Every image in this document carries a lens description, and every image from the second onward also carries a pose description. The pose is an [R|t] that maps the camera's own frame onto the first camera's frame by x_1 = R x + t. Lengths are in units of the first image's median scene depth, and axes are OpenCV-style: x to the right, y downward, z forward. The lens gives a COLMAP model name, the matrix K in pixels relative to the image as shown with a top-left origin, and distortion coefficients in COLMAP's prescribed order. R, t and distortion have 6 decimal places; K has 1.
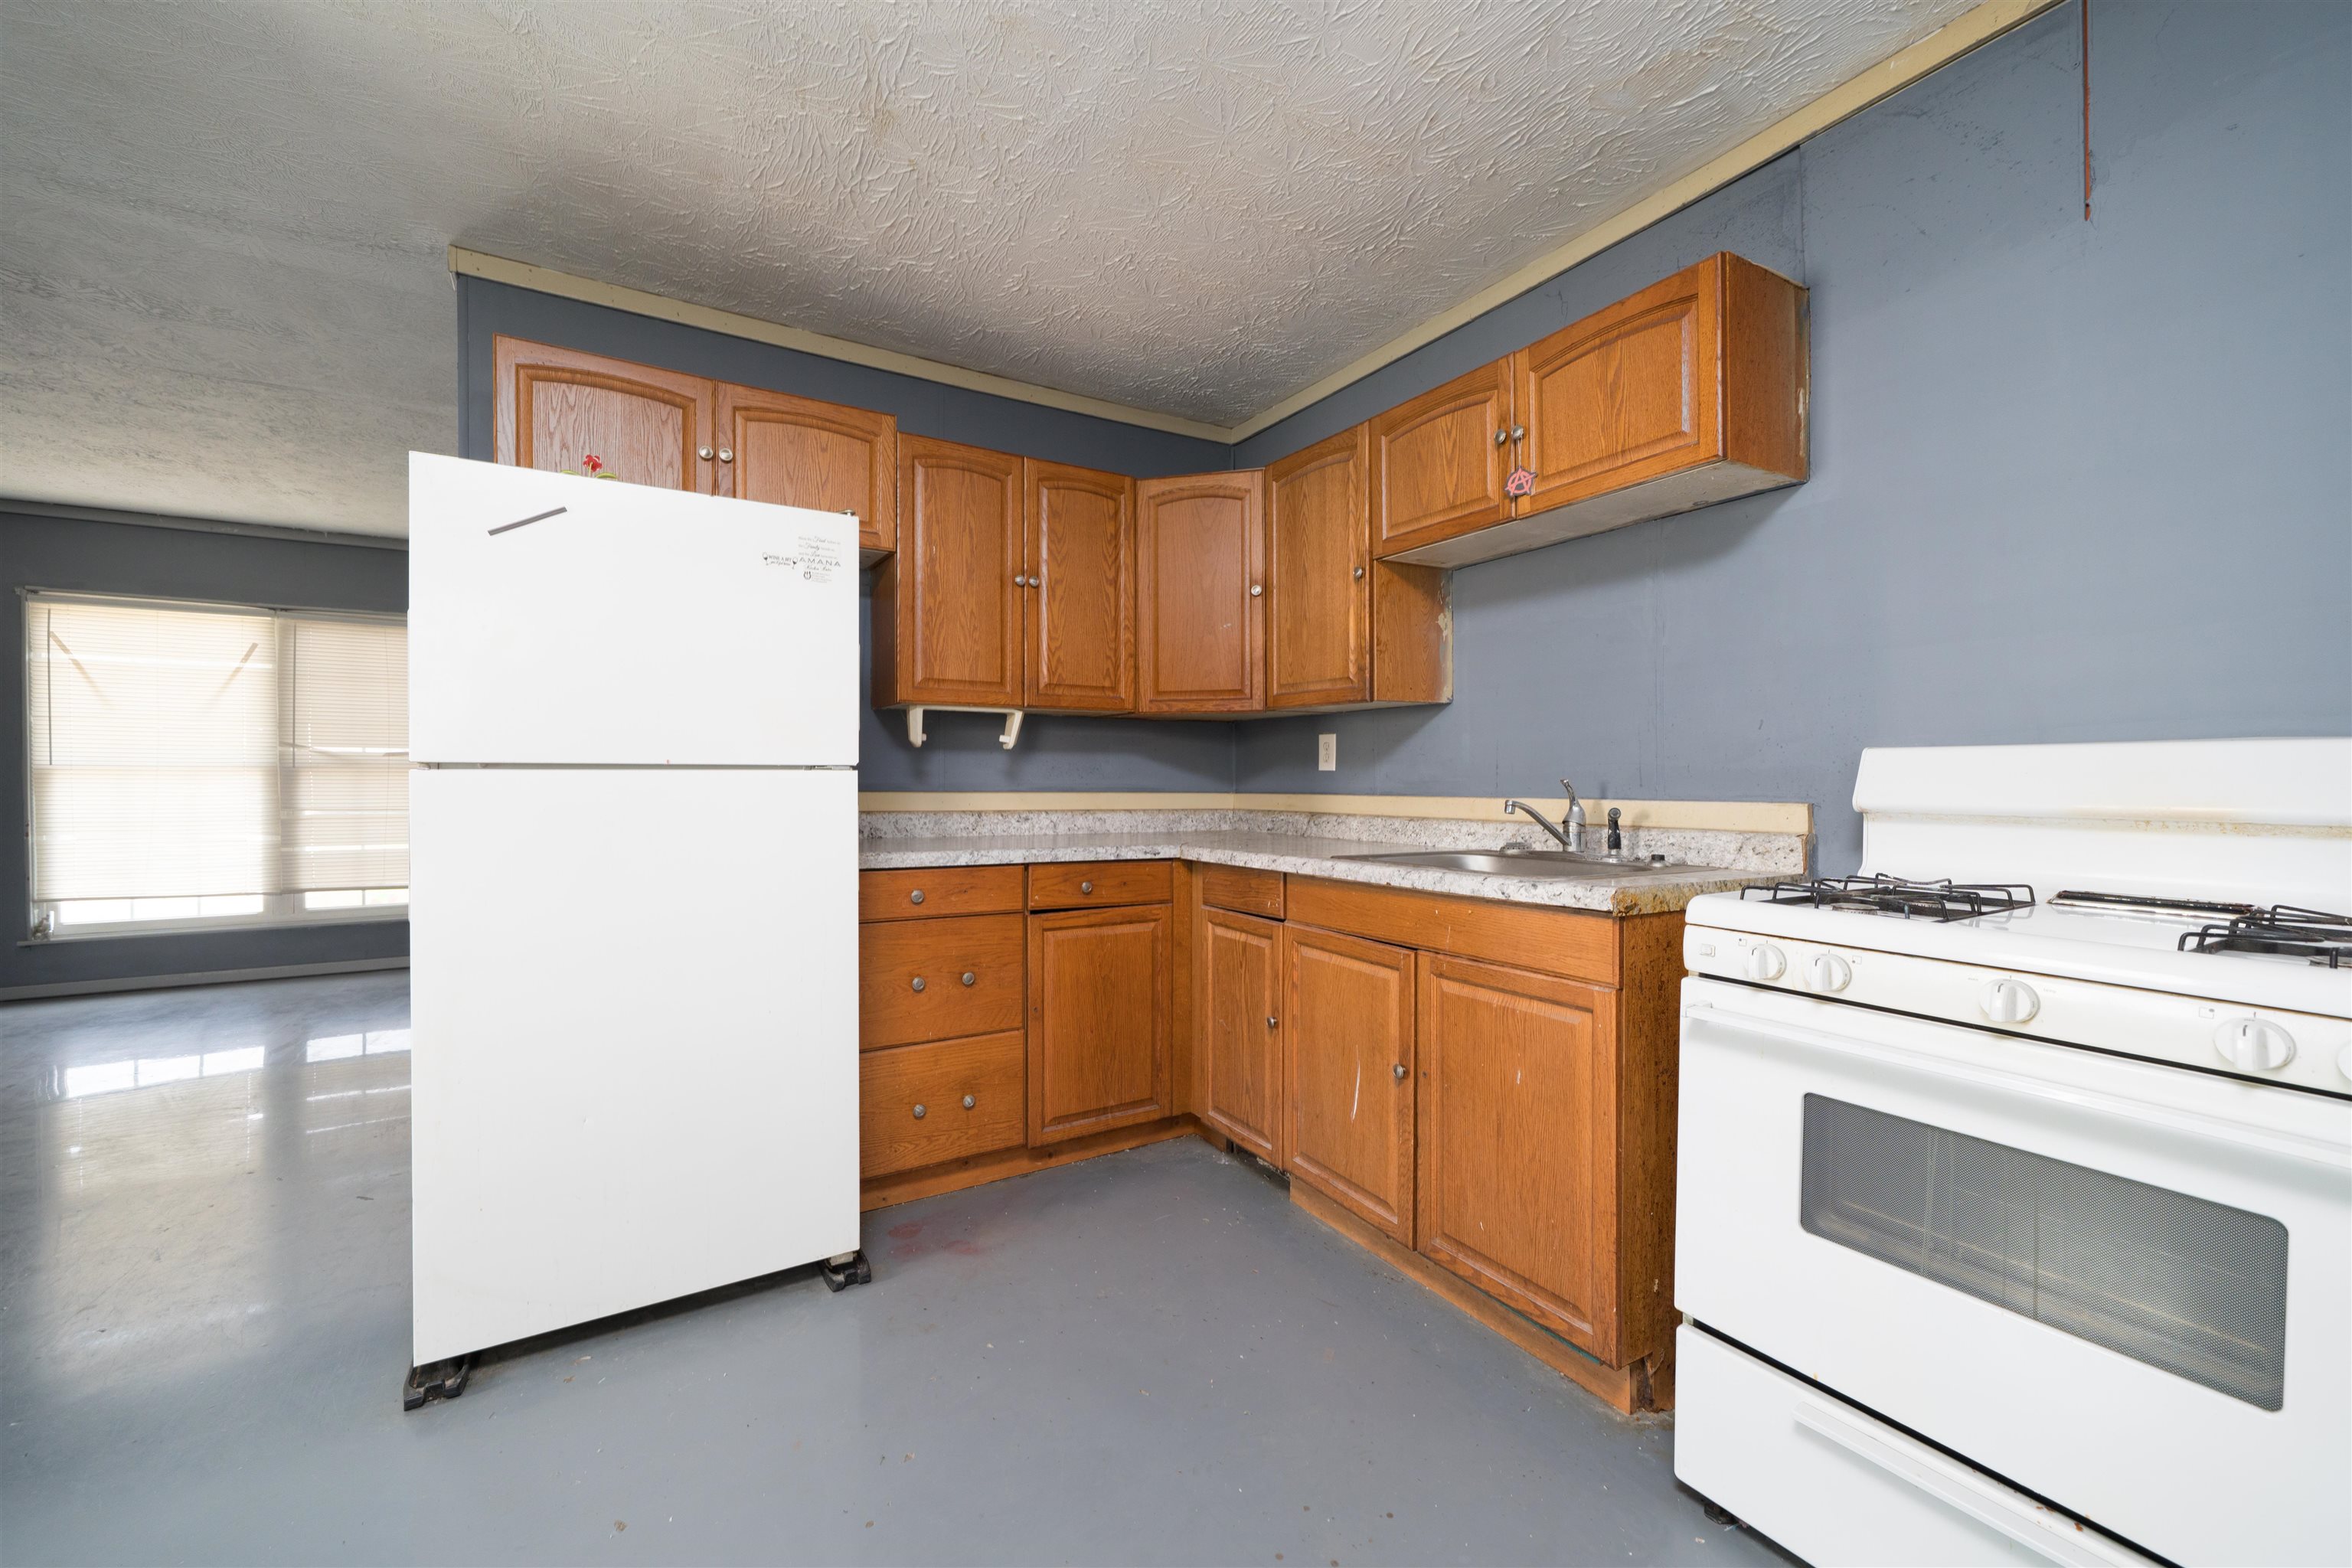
lens RADIAL K [[917.3, 0, 1172.2], [0, 917.3, 781.4], [0, 0, 1]] dist [0.001771, 0.000084]
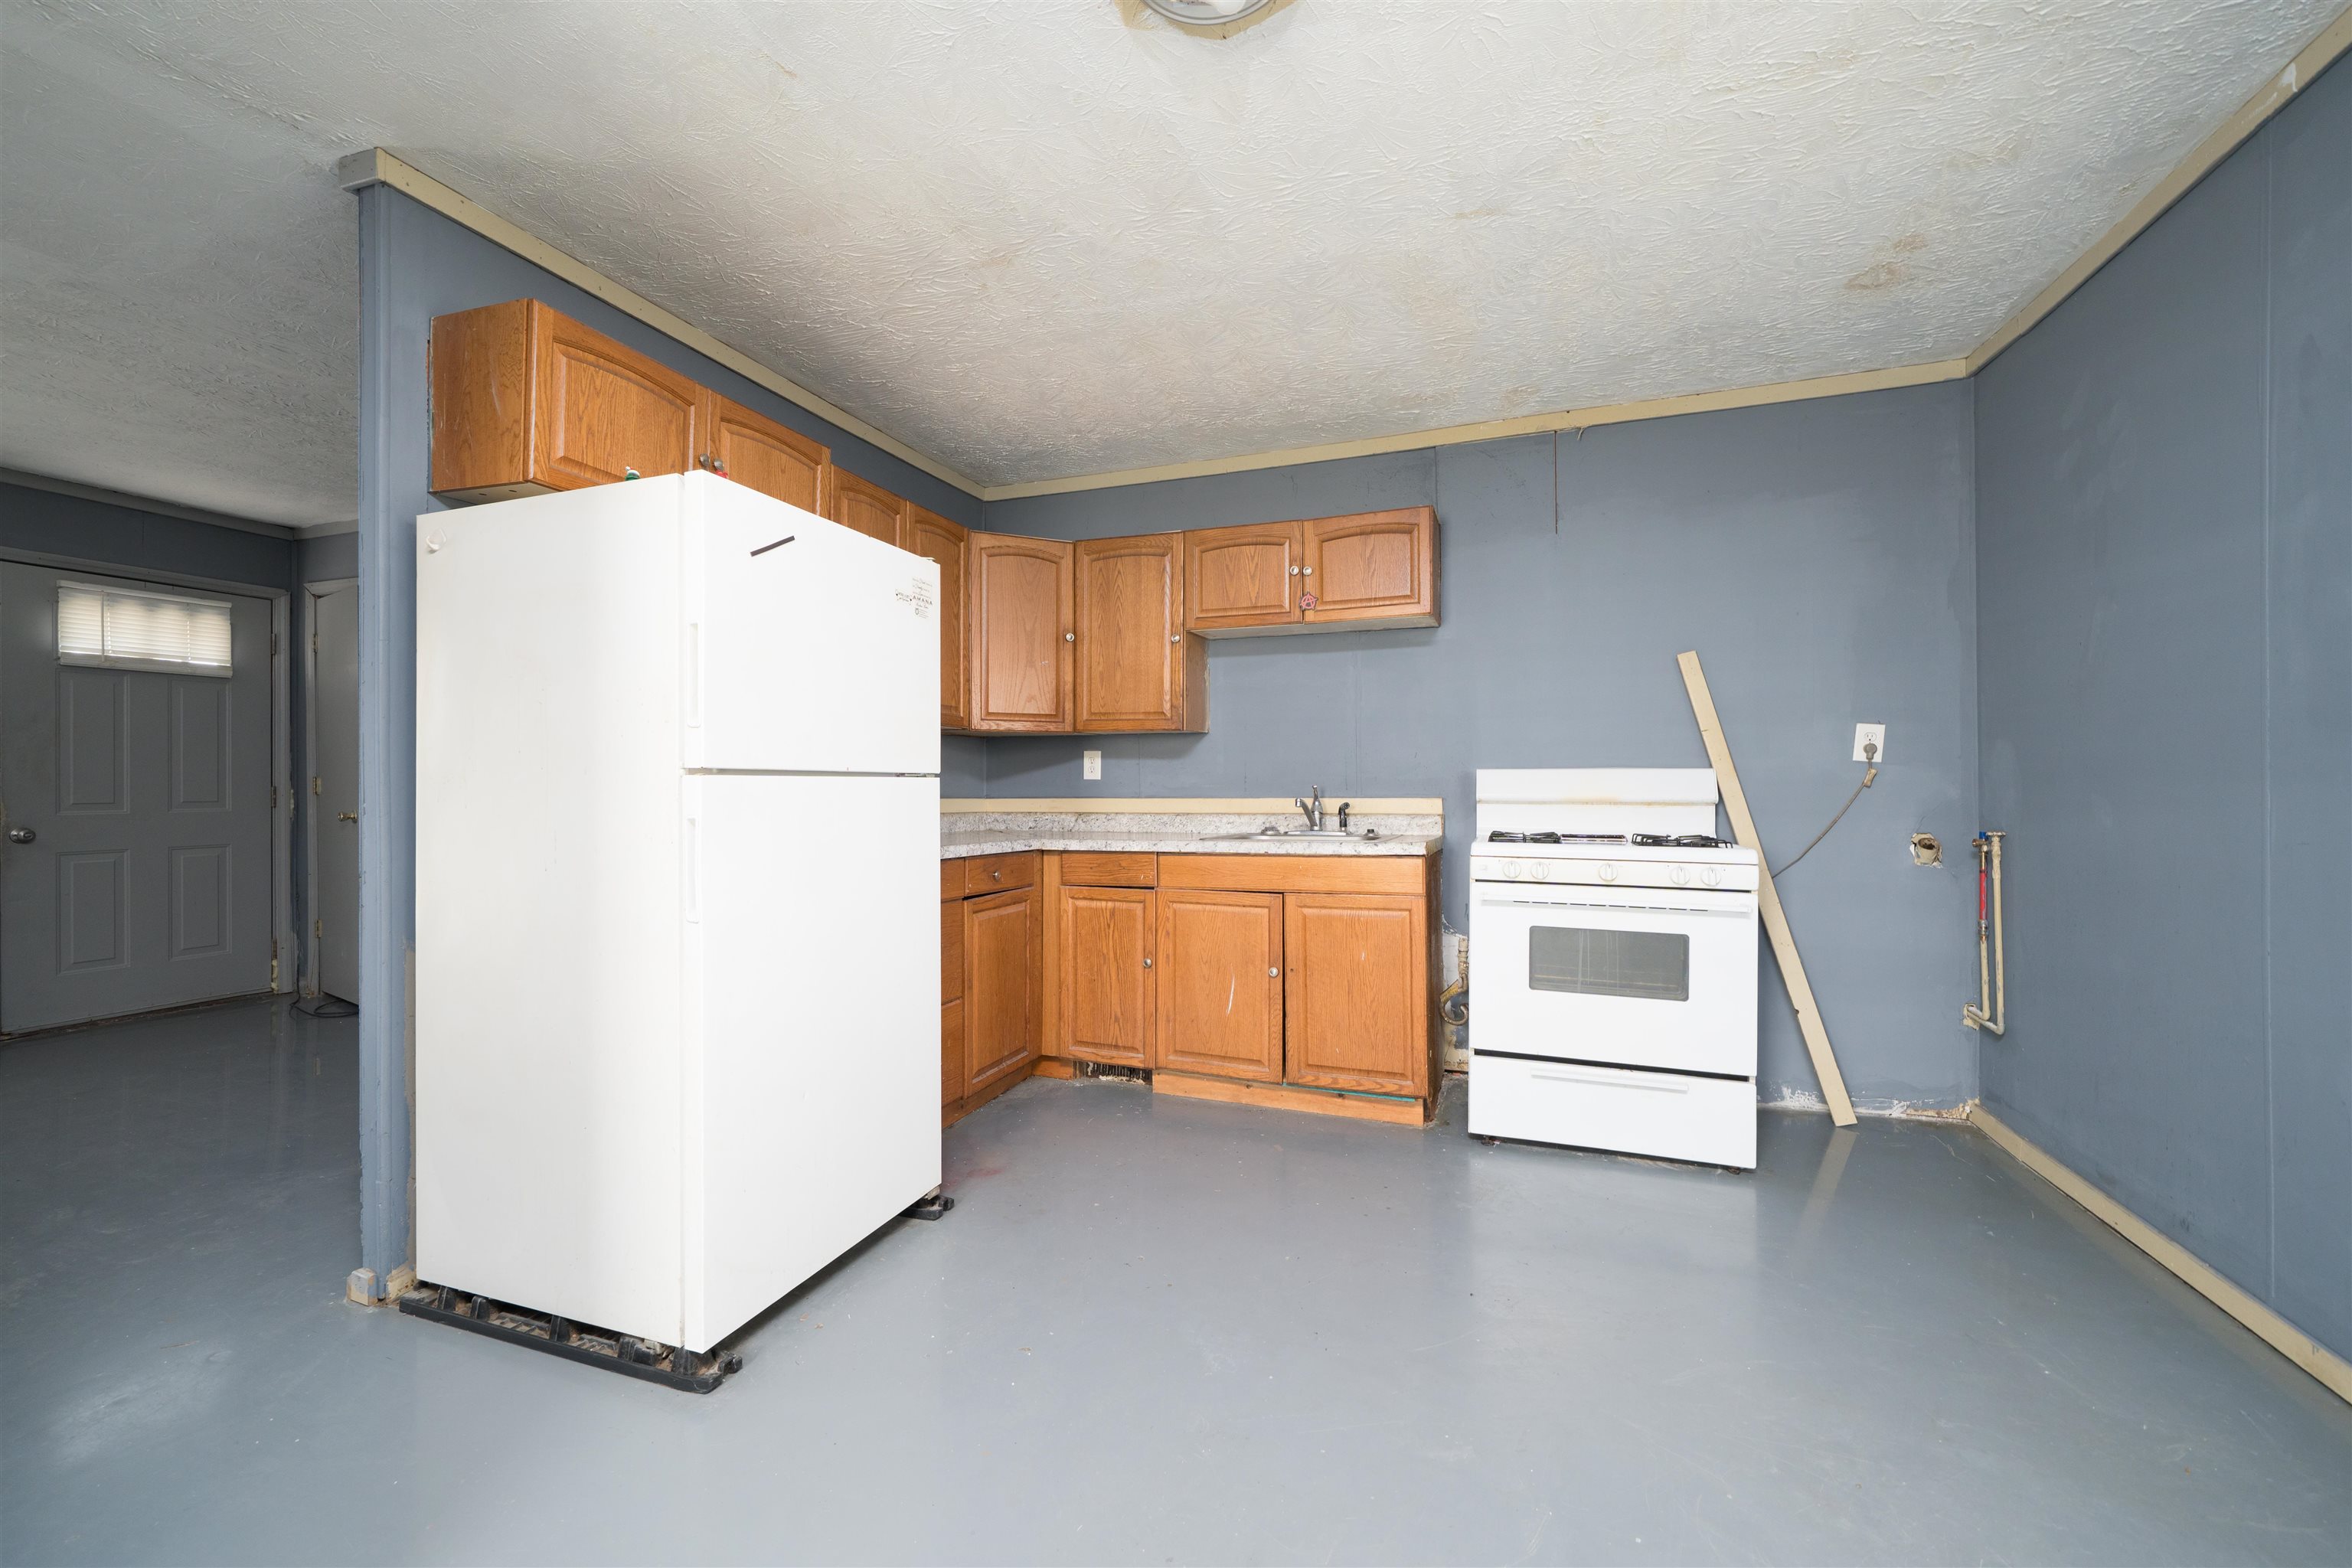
lens RADIAL K [[917.3, 0, 1183.7], [0, 917.3, 779.3], [0, 0, 1]] dist [0.001771, 0.000084]
pose [[0.776003, 0.004260, 0.630715, -0.679832], [0.003156, 0.999938, -0.010637, 0.002798], [-0.630721, 0.010245, 0.775942, -0.095677]]
